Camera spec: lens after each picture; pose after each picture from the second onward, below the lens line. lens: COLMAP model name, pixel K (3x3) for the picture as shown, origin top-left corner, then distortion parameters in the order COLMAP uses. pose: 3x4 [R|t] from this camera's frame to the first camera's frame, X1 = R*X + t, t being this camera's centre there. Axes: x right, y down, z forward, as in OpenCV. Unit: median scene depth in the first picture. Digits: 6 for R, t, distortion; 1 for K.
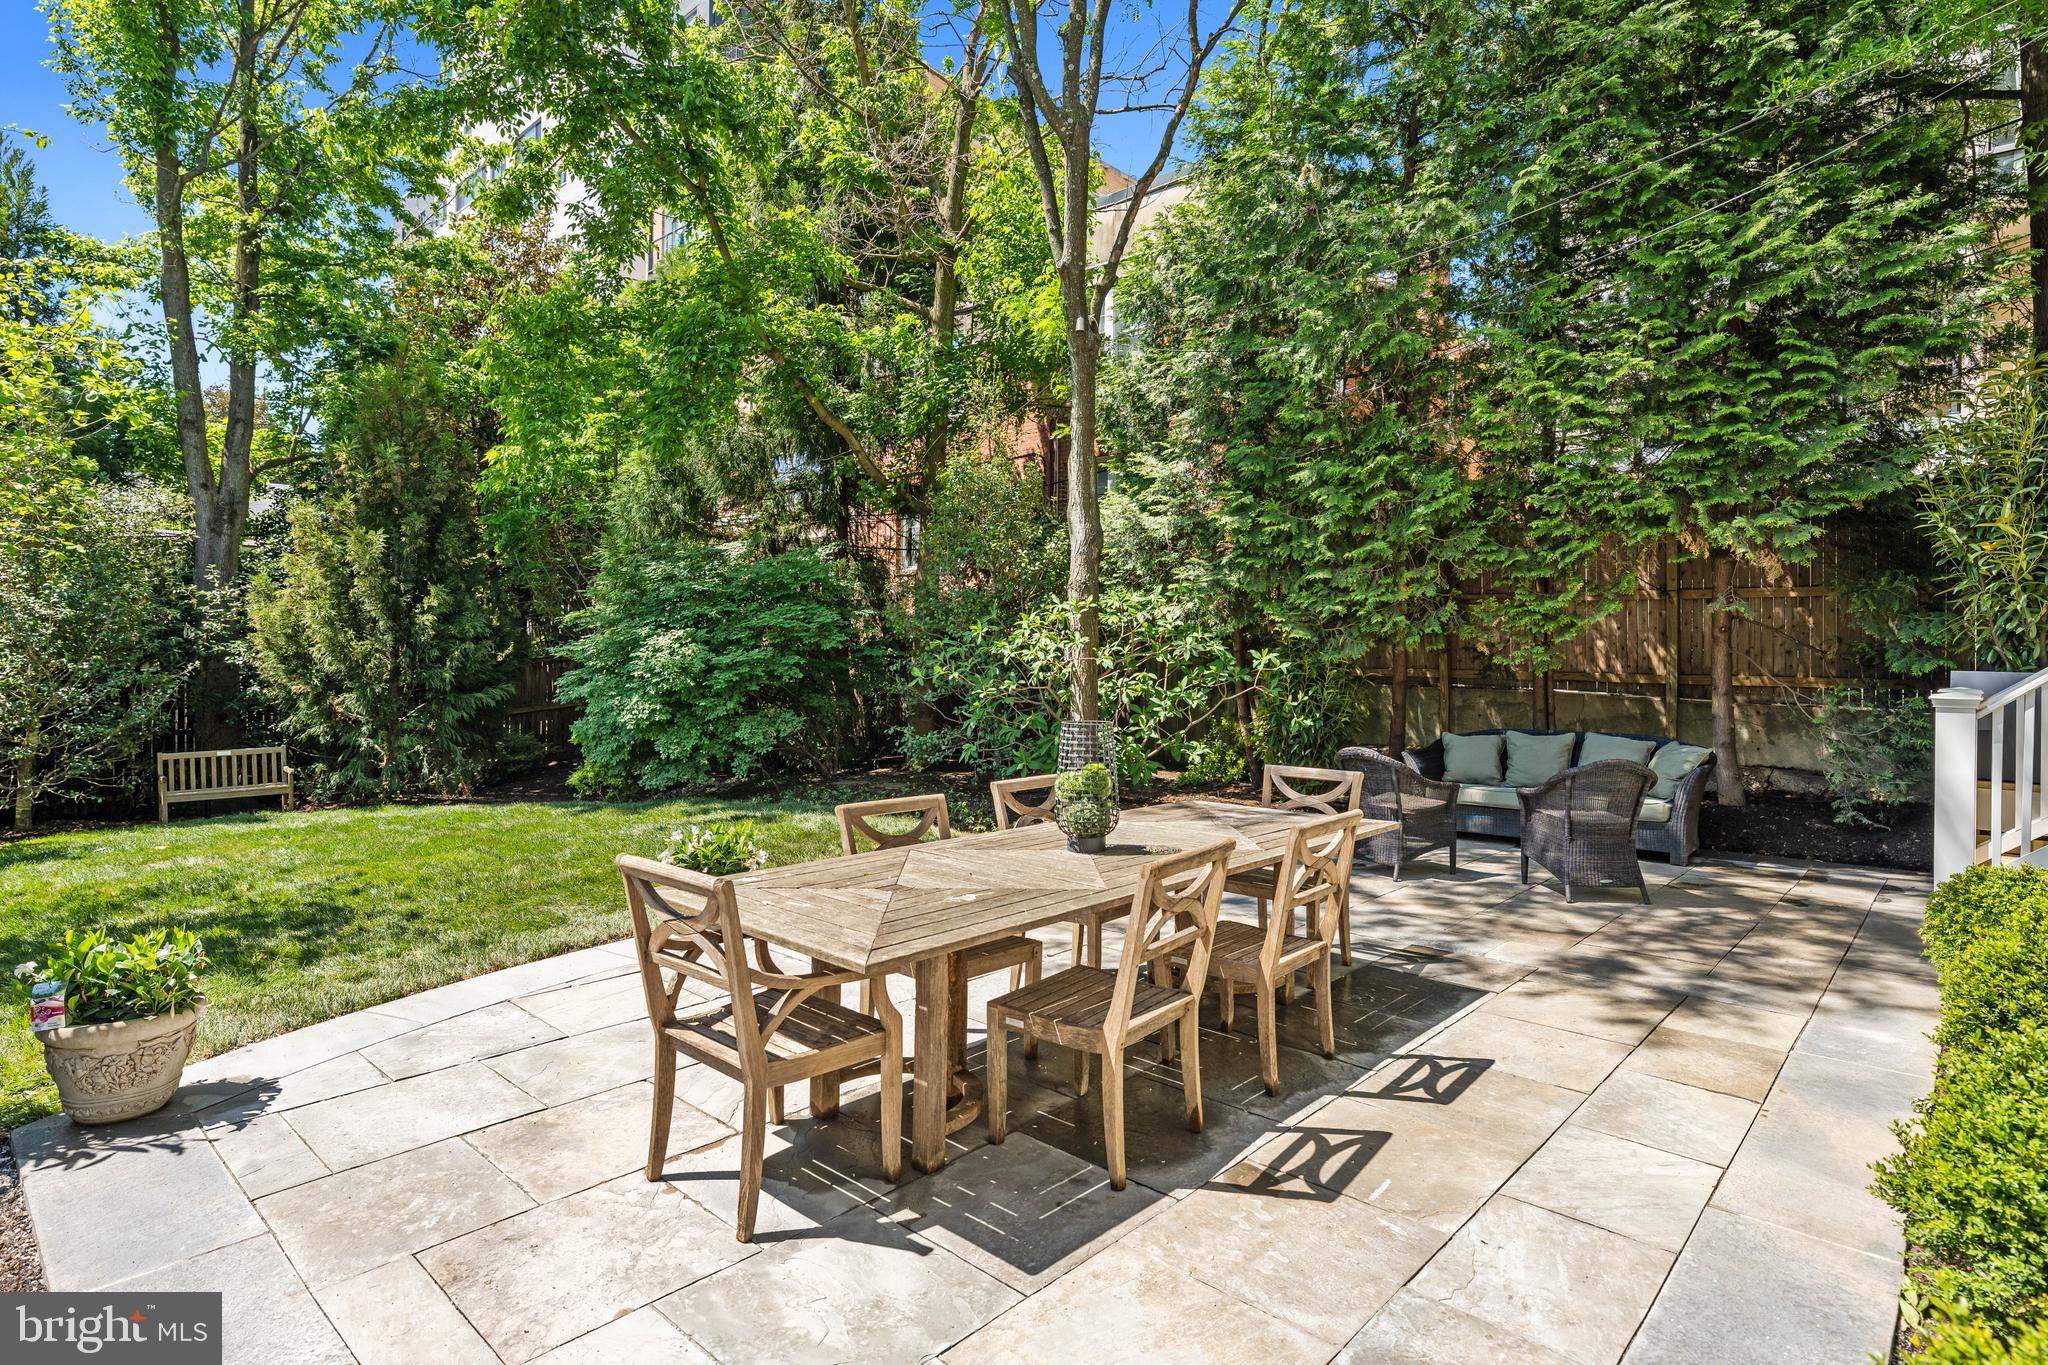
lens RADIAL K [[1049.0, 0, 1029.2], [0, 1049.0, 667.4], [0, 0, 1]] dist [0.002287, 0.000933]
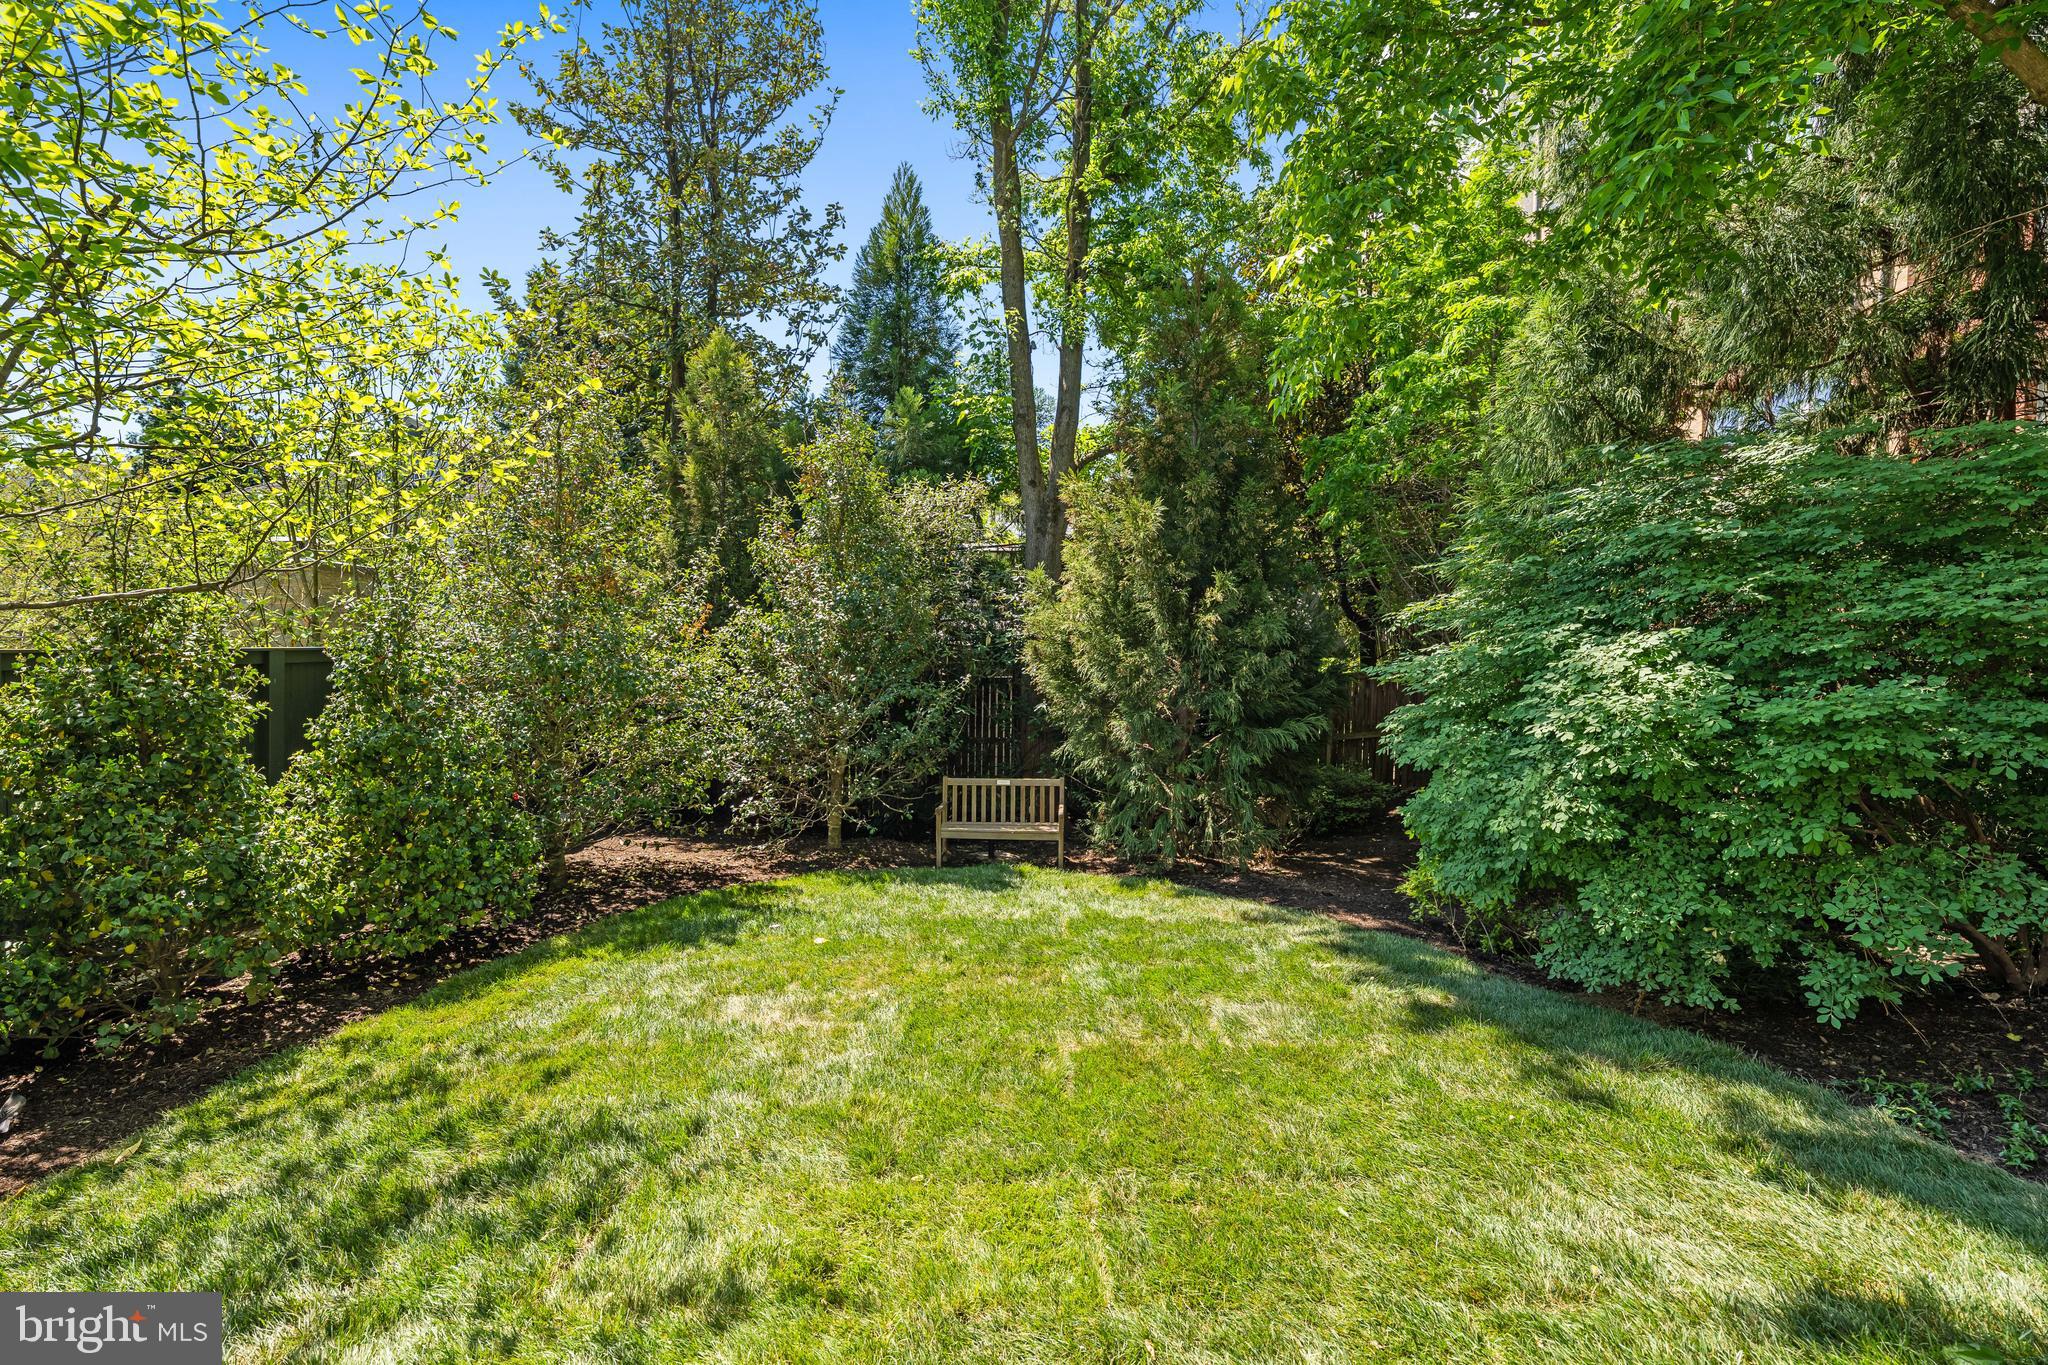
lens RADIAL K [[942.1, 0, 1015.1], [0, 942.1, 676.4], [0, 0, 1]] dist [0.003011, 0.000148]
pose [[0.671757, 0.026198, -0.740308, -0.206302], [-0.020117, 0.999651, 0.017122, -0.017459], [0.740498, 0.003391, 0.672050, 0.512322]]
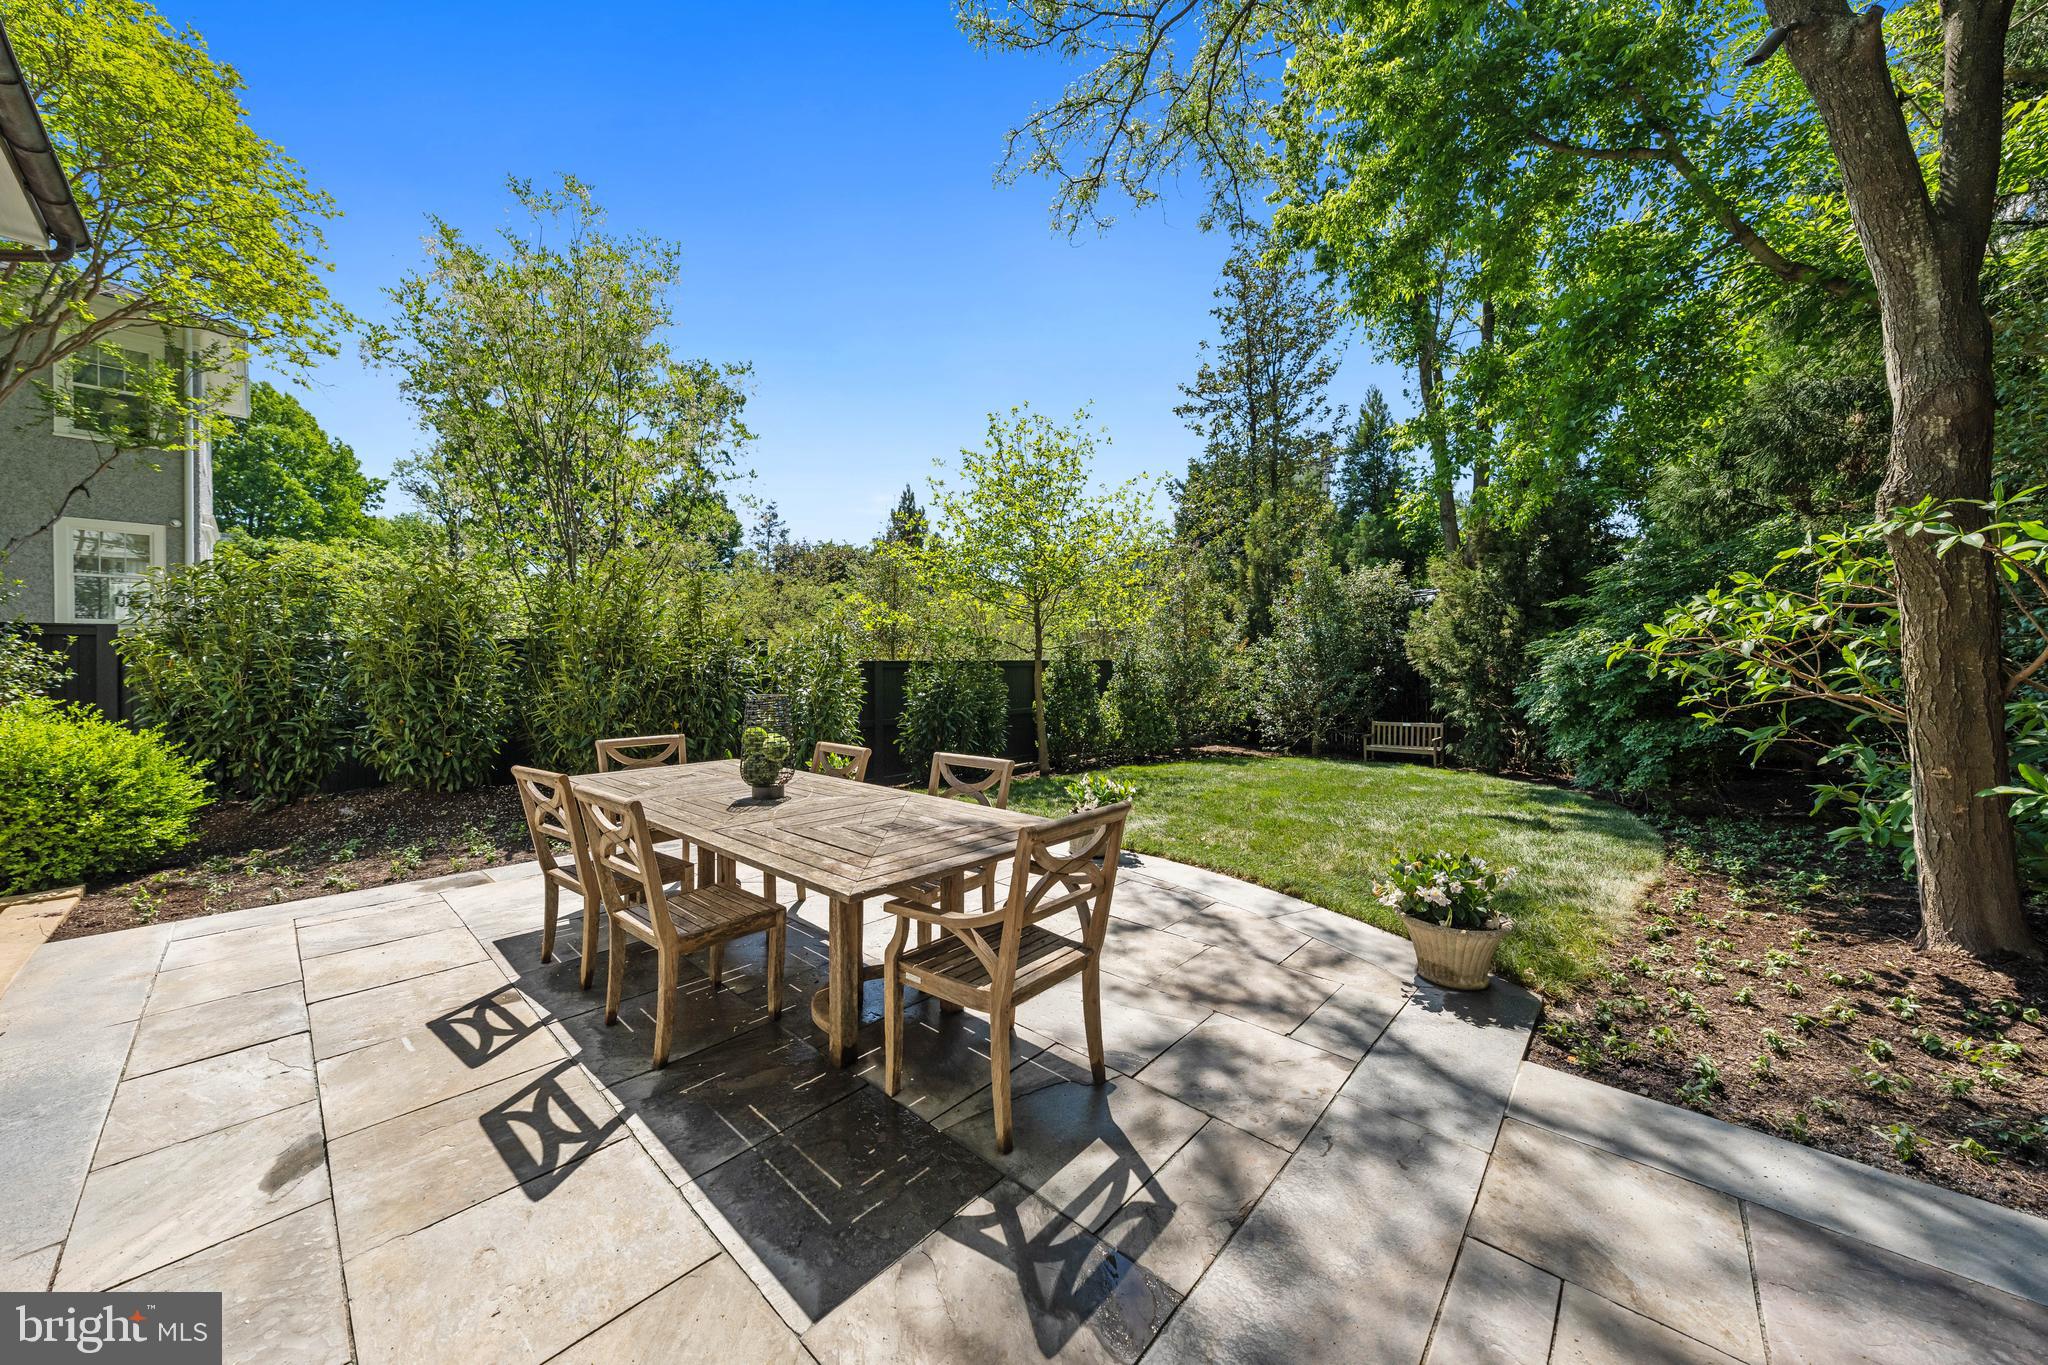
lens RADIAL K [[699.1, 0, 1019.9], [0, 699.1, 671.8], [0, 0, 1]] dist [-0.001641, -0.000170]
pose [[0.004628, -0.001841, -0.999988, 0.293683], [-0.004210, 0.999989, -0.001861, 0.006988], [0.999980, 0.004219, 0.004621, 0.425803]]
